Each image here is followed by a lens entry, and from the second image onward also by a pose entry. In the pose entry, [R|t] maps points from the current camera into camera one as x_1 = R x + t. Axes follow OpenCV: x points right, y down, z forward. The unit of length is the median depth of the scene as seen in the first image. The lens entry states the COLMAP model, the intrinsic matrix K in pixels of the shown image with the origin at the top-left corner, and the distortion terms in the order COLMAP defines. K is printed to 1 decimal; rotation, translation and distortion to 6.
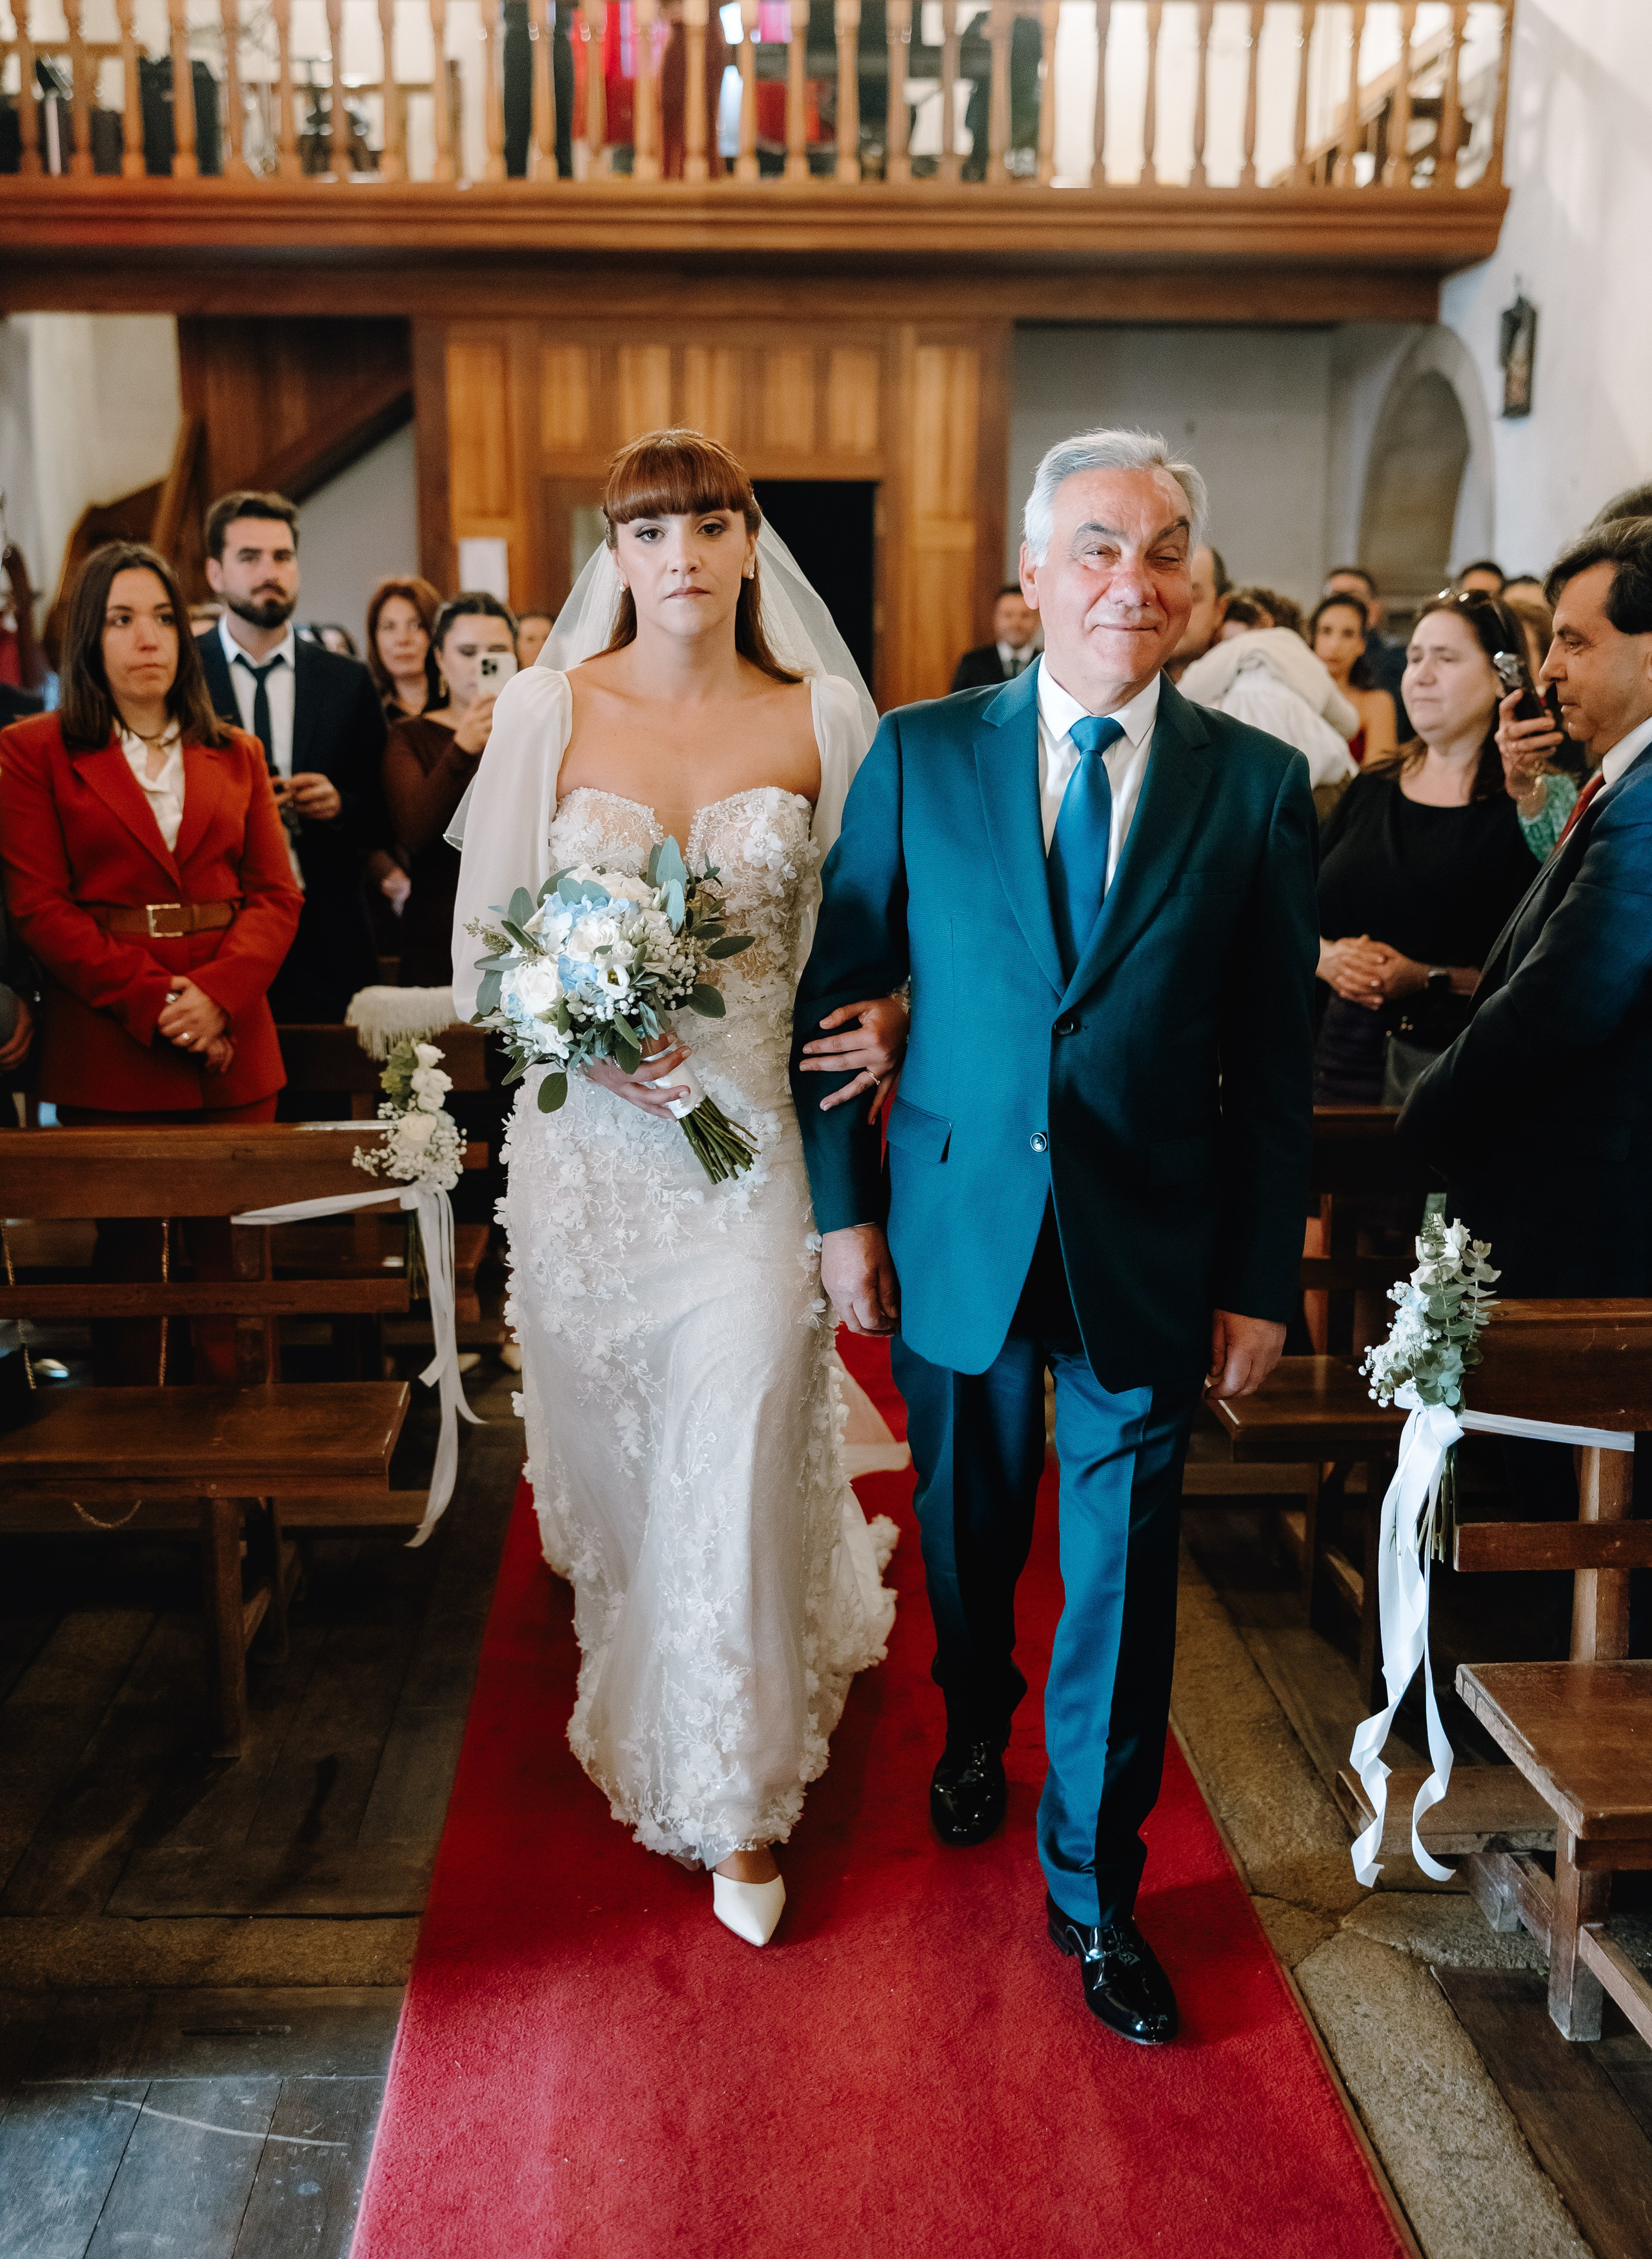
lens RADIAL K [[2251.5, 0, 808.1], [0, 2251.5, 1131.9], [0, 0, 1]] dist [-0.004181, 0.000000]
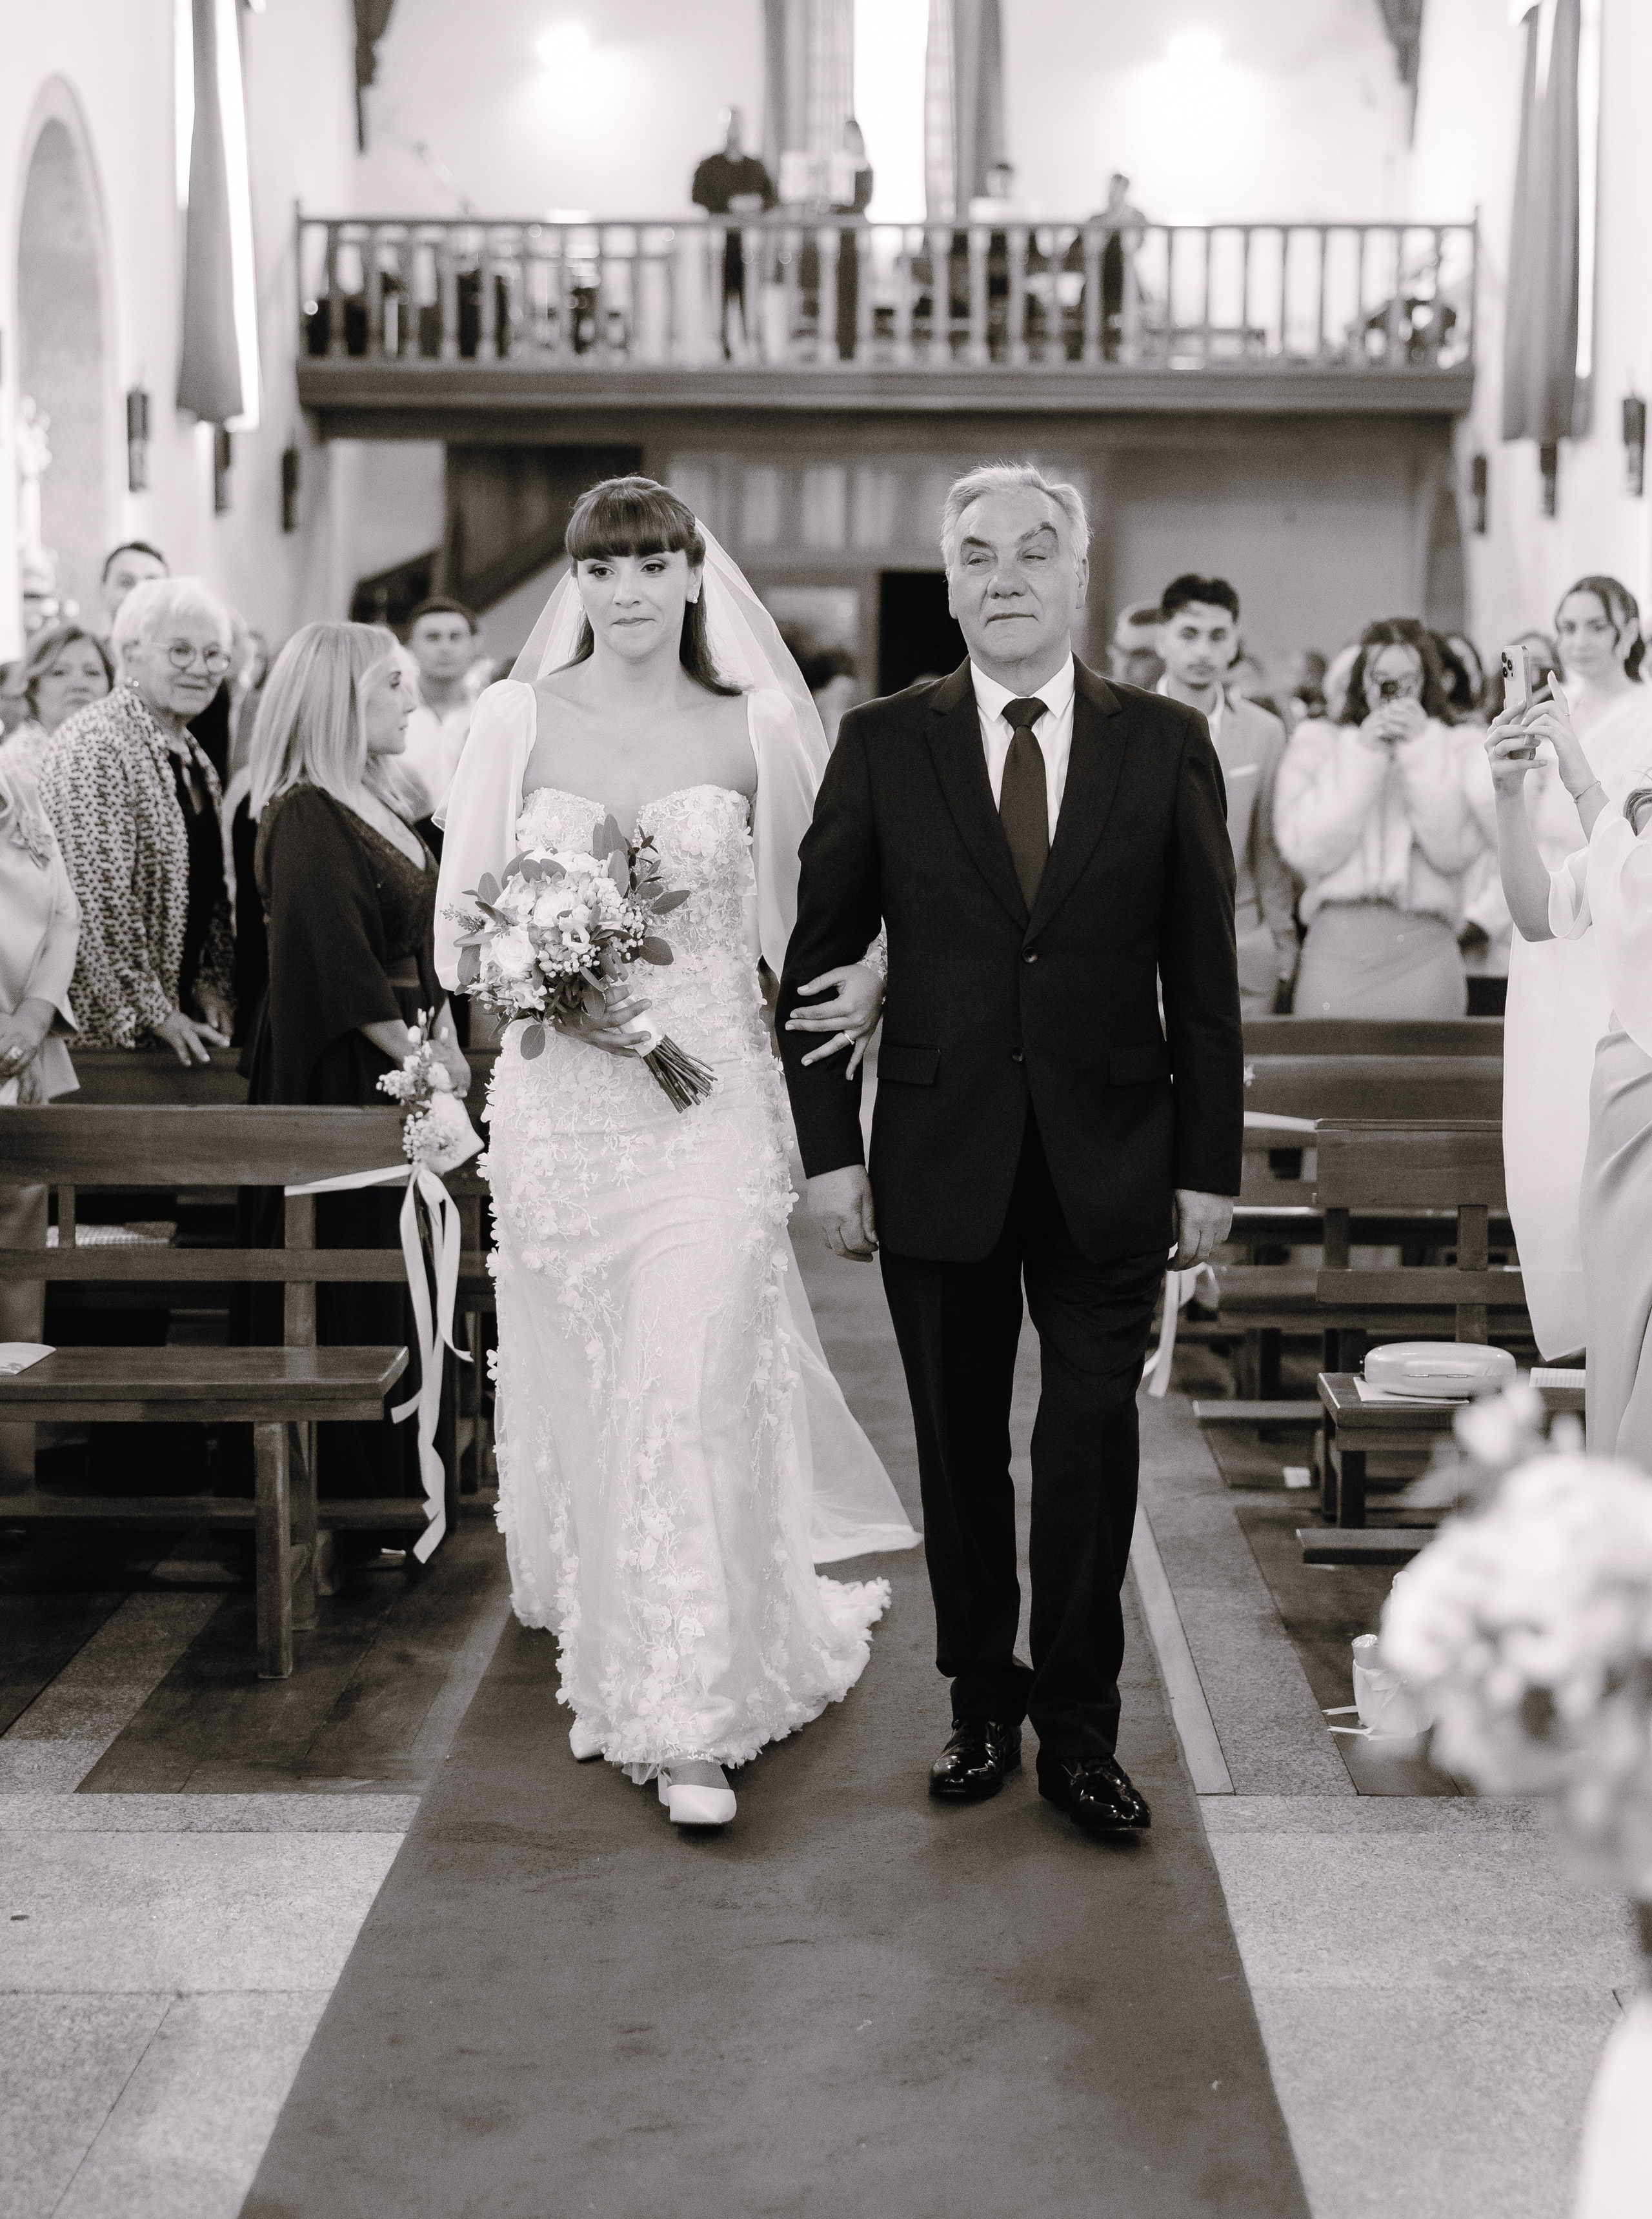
lens RADIAL K [[3764.1, 0, 827.1], [0, 3764.1, 1107.9], [0, 0, 1]] dist [0.009334, 0.000000]
pose [[0.997357, 0.015173, -0.071056, 0.087126], [-0.022081, 0.994995, -0.097456, 0.220993], [0.069221, 0.098767, 0.992700, -1.092005]]
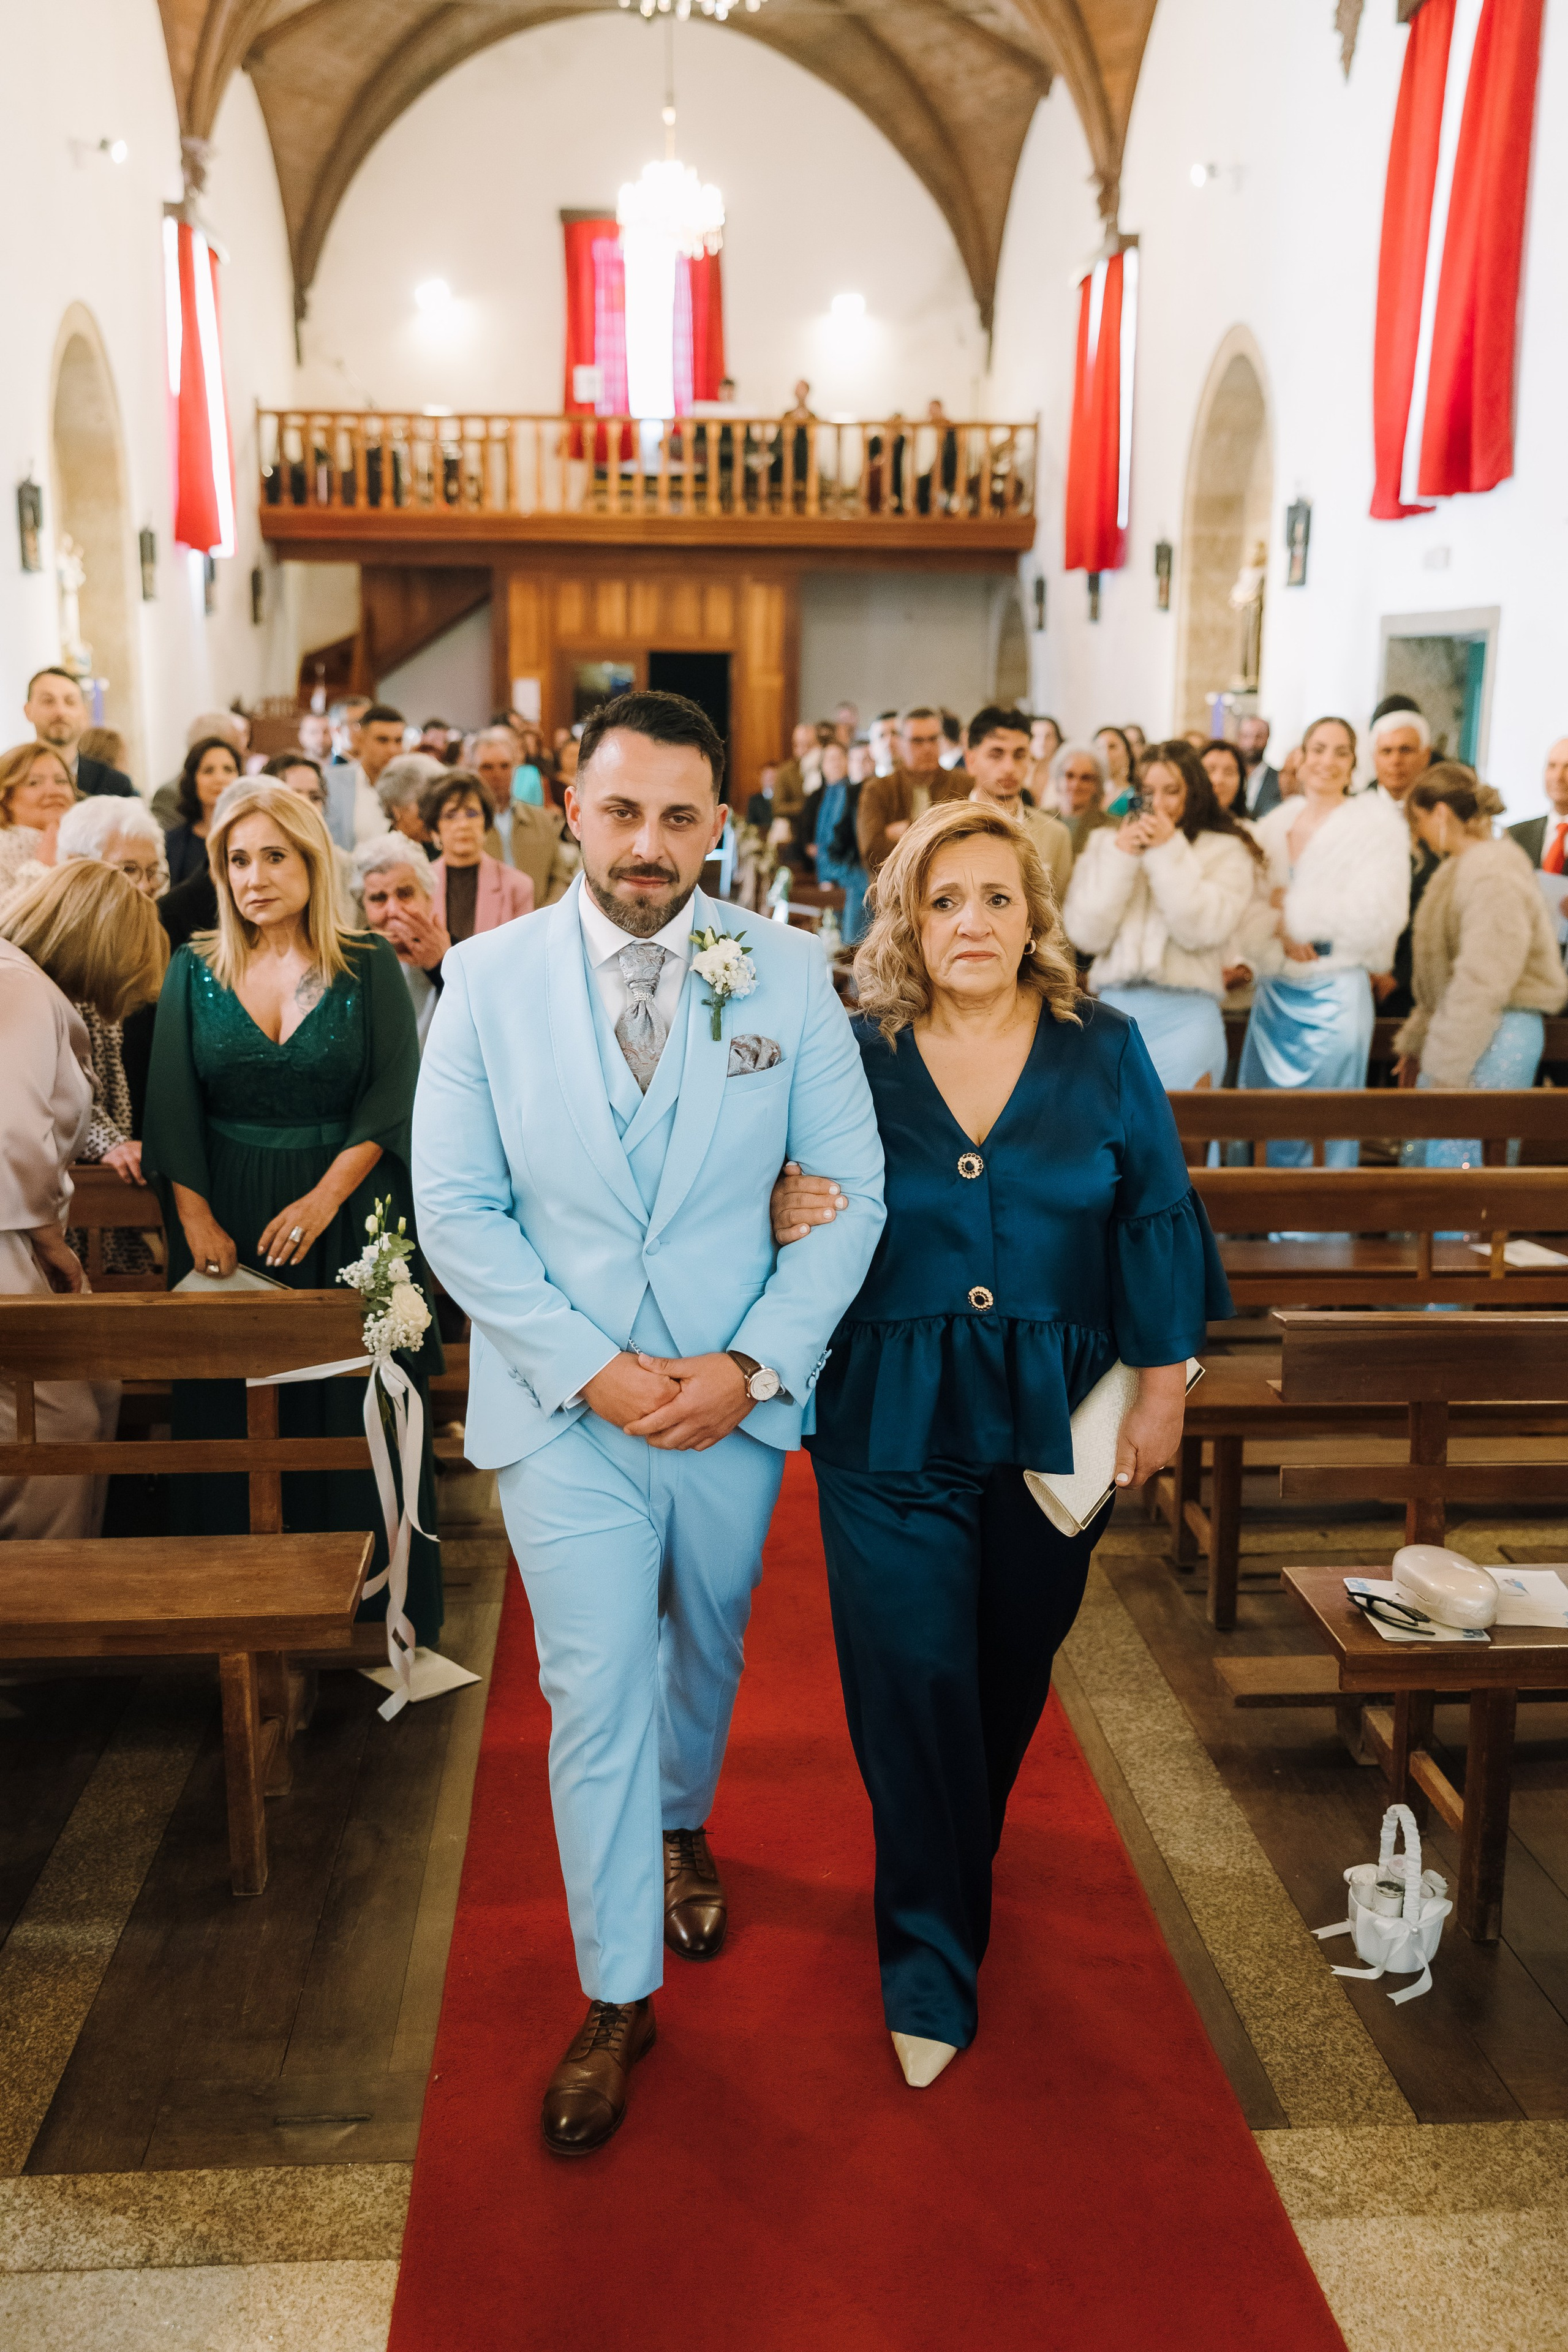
lens RADIAL K [[2157.4, 0, 774.1], [0, 2157.4, 1174.0], [0, 0, 1]] dist [-0.008818, 0.000000]
pose [[0.999865, 0.006875, 0.014929, 0.044219], [-0.006960, 0.999960, 0.005666, 0.152234], [-0.014889, -0.005769, 0.999873, -0.879652]]
